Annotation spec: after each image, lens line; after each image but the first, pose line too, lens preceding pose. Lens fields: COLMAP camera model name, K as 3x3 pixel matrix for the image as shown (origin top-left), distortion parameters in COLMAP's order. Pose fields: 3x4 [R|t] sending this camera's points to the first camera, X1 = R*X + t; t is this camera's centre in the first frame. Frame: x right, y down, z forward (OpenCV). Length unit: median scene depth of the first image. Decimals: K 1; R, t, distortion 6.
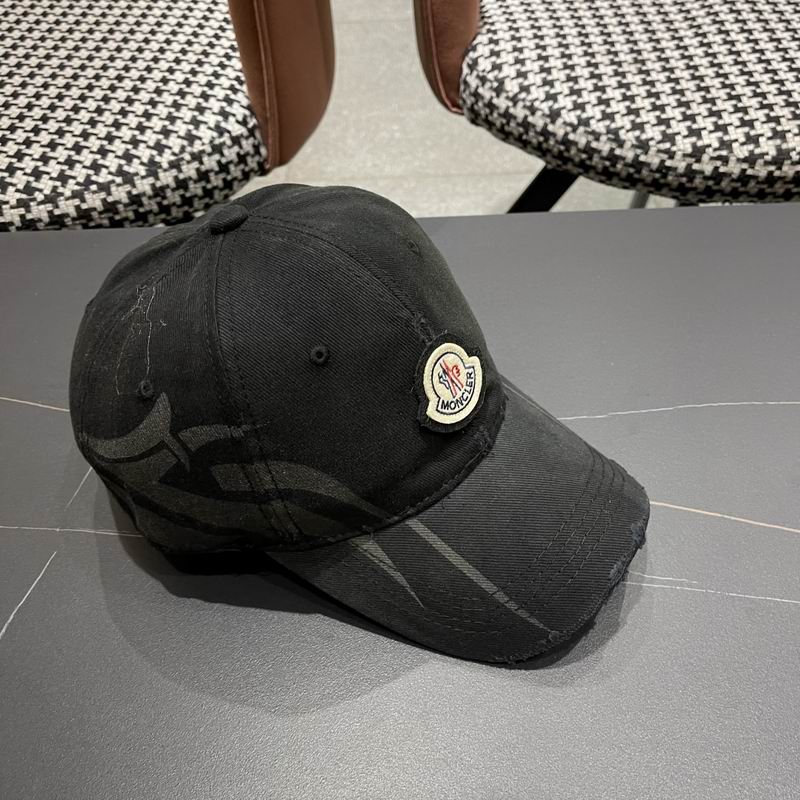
lens RADIAL K [[865.9, 0, 396.3], [0, 865.9, 411.6], [0, 0, 1]] dist [0.022214, 0.000000]
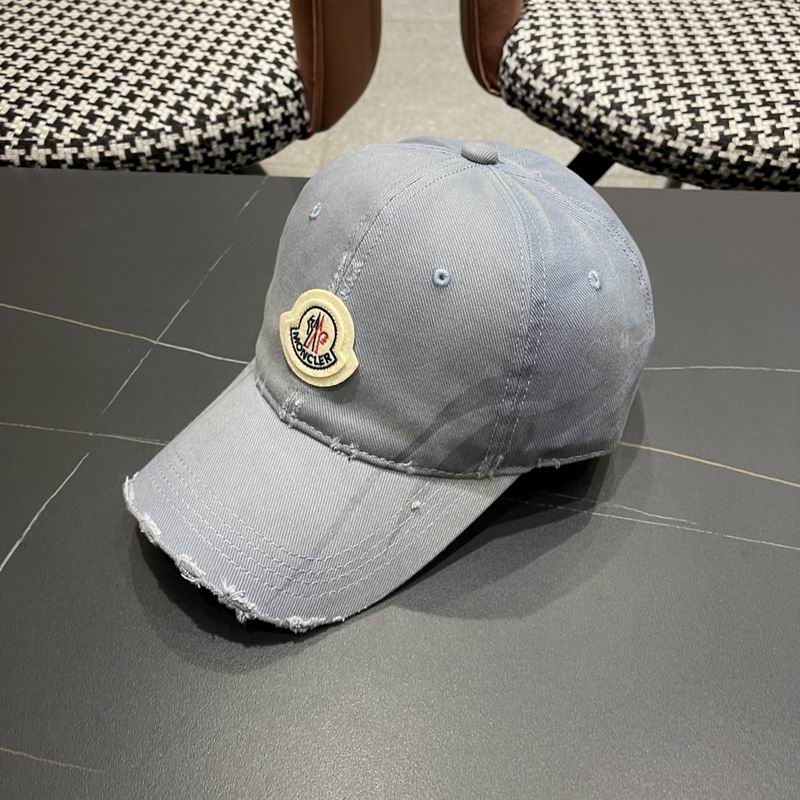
lens RADIAL K [[865.9, 0, 396.1], [0, 865.9, 395.8], [0, 0, 1]] dist [0.022214, 0.000000]
pose [[0.997130, 0.074308, -0.014460, -0.006427], [-0.074699, 0.996794, -0.028658, 0.061398], [0.012284, 0.029656, 0.999485, -0.032344]]
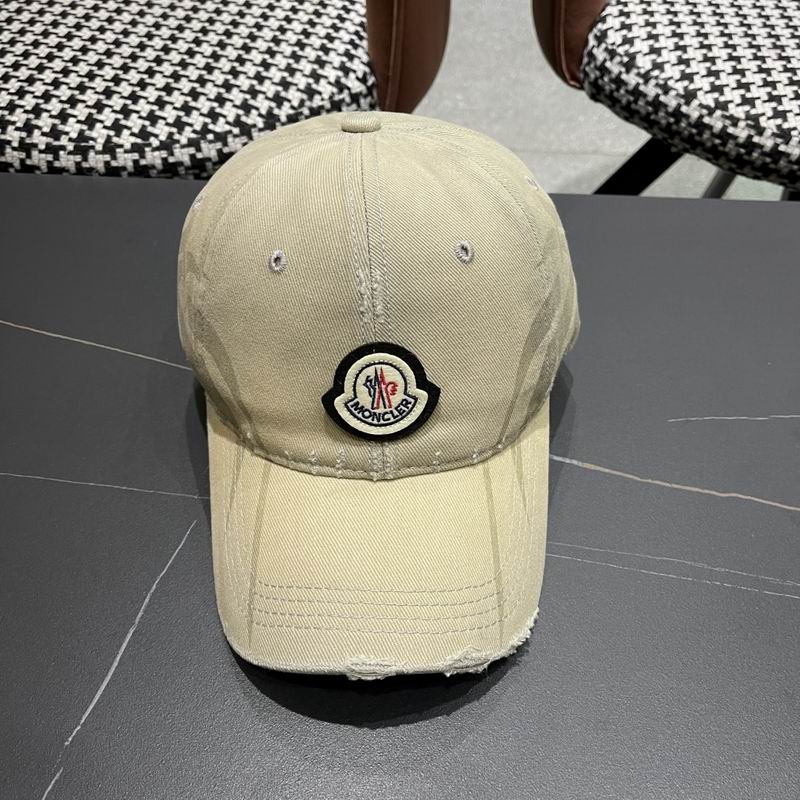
lens RADIAL K [[865.9, 0, 394.7], [0, 865.9, 402.3], [0, 0, 1]] dist [0.022214, 0.000000]
pose [[0.997296, 0.073268, 0.005632, -0.123386], [-0.073376, 0.997055, 0.022290, -0.002761], [-0.003983, -0.022643, 0.999736, 0.036289]]
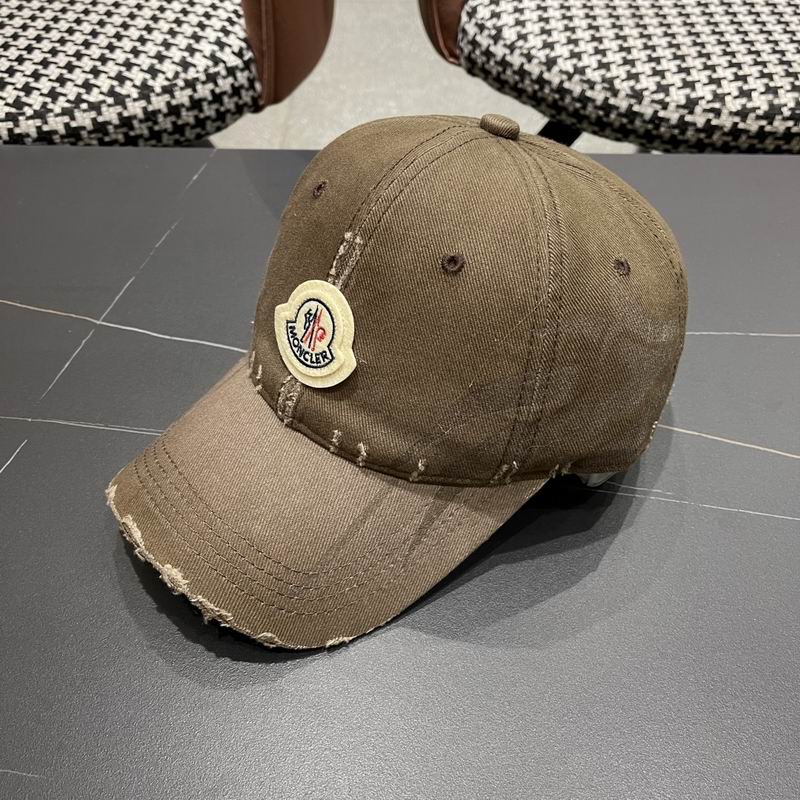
lens RADIAL K [[865.9, 0, 397.8], [0, 865.9, 408.4], [0, 0, 1]] dist [0.022214, 0.000000]
pose [[0.998728, 0.046456, 0.019608, 0.004672], [-0.046272, 0.998881, -0.009748, 0.075187], [-0.020039, 0.008828, 0.999760, 0.004500]]
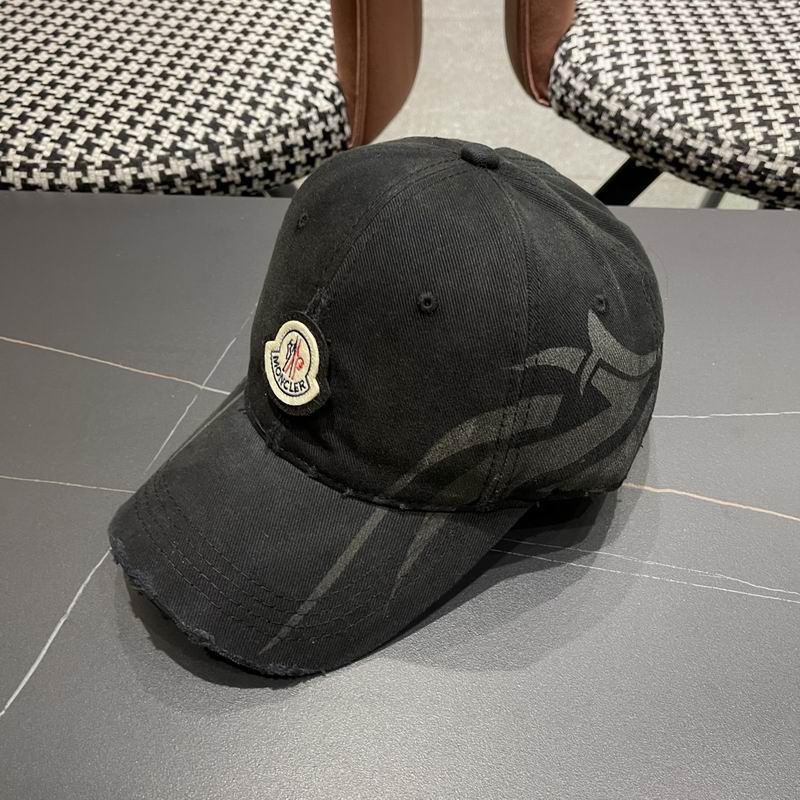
lens RADIAL K [[865.9, 0, 393.3], [0, 865.9, 398.7], [0, 0, 1]] dist [0.022214, 0.000000]
pose [[0.997221, 0.069554, -0.026683, -0.057031], [-0.070048, 0.997380, -0.018039, 0.019046], [0.025359, 0.019858, 0.999481, 0.025281]]
